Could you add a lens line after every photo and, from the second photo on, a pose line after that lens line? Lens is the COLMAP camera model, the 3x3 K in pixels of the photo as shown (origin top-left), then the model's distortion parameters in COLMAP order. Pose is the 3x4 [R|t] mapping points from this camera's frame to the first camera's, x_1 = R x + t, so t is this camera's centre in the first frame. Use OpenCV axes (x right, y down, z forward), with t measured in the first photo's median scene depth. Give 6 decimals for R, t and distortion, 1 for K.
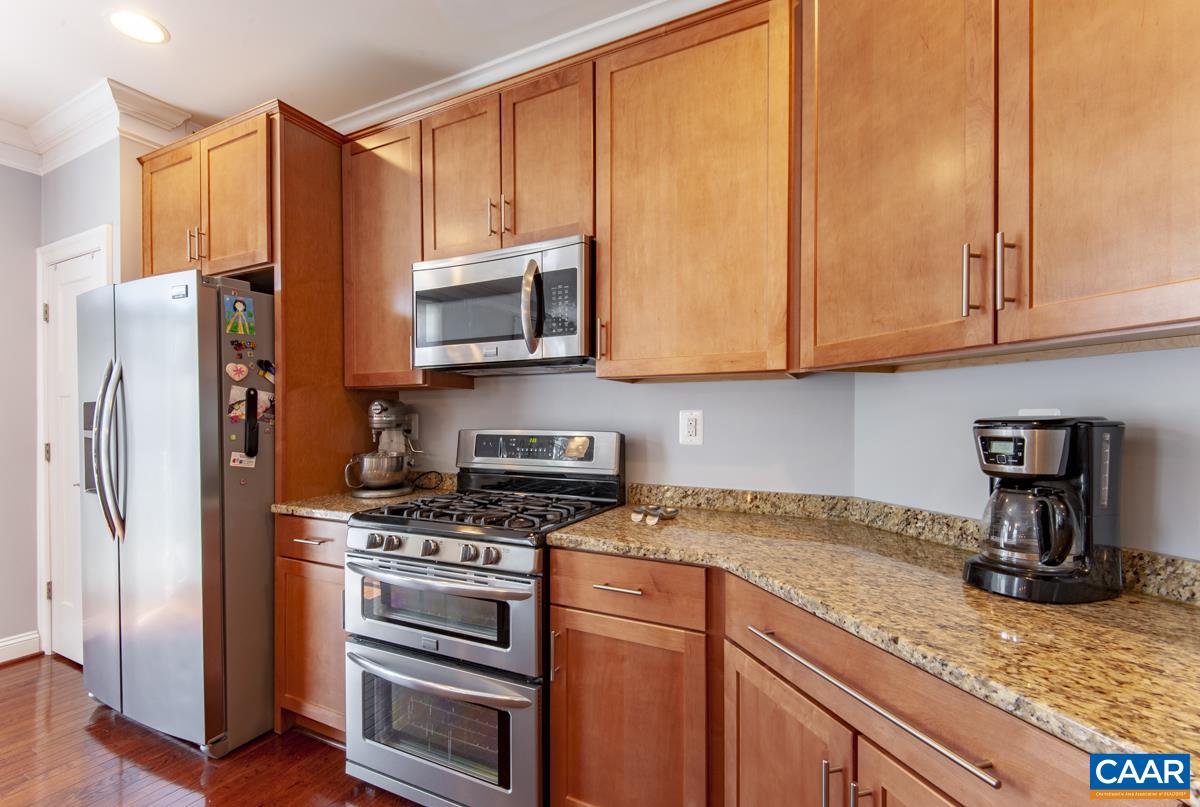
lens RADIAL K [[553.1, 0, 595.1], [0, 553.1, 413.9], [0, 0, 1]] dist [-0.003690, -0.000709]
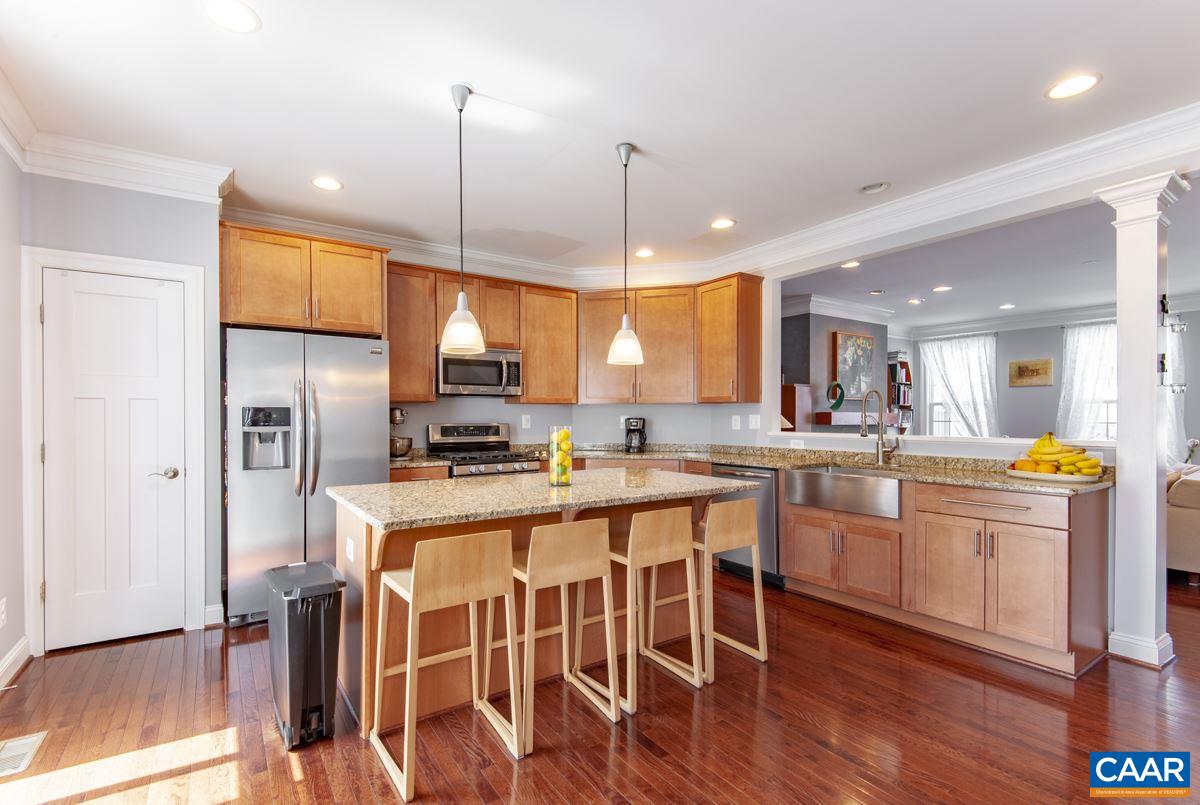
lens RADIAL K [[553.1, 0, 595.1], [0, 553.1, 412.9], [0, 0, 1]] dist [-0.003690, -0.000709]
pose [[0.467701, 0.007001, 0.883859, -2.312132], [-0.005224, 0.999973, -0.005157, -0.005697], [-0.883871, -0.002205, 0.467725, -0.610803]]
